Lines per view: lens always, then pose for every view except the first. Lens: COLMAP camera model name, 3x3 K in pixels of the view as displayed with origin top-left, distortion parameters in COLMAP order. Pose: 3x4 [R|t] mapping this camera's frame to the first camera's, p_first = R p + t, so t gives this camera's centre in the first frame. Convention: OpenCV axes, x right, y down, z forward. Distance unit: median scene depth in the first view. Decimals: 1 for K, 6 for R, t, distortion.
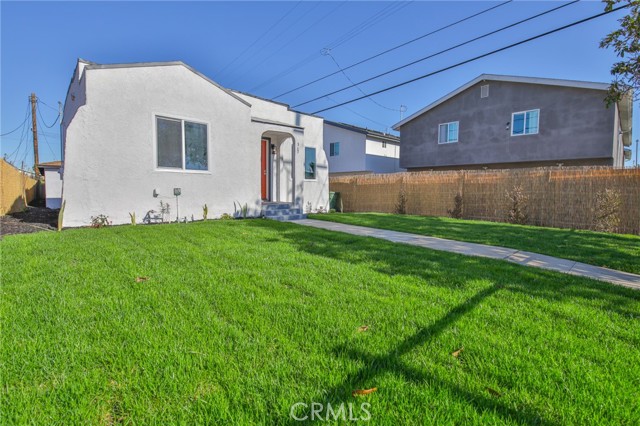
lens RADIAL K [[293.8, 0, 320.0], [0, 293.8, 211.4], [0, 0, 1]] dist [-0.003954, -0.006409]
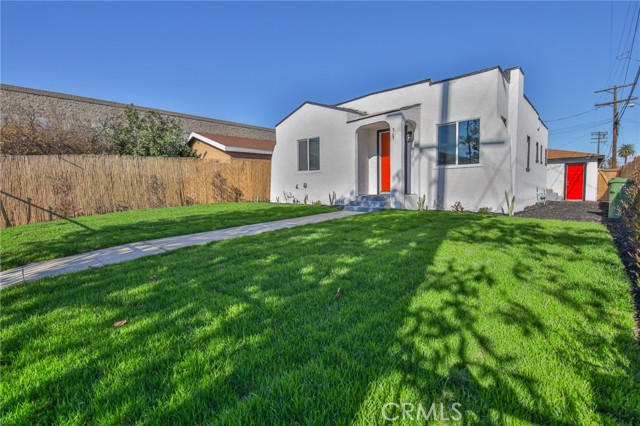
lens RADIAL K [[293.8, 0, 320.2], [0, 293.8, 210.5], [0, 0, 1]] dist [-0.003954, -0.006409]
pose [[0.069758, 0.052237, -0.996195, 0.893326], [-0.059199, 0.997085, 0.048138, -0.013139], [0.995806, 0.055616, 0.072647, 0.804700]]
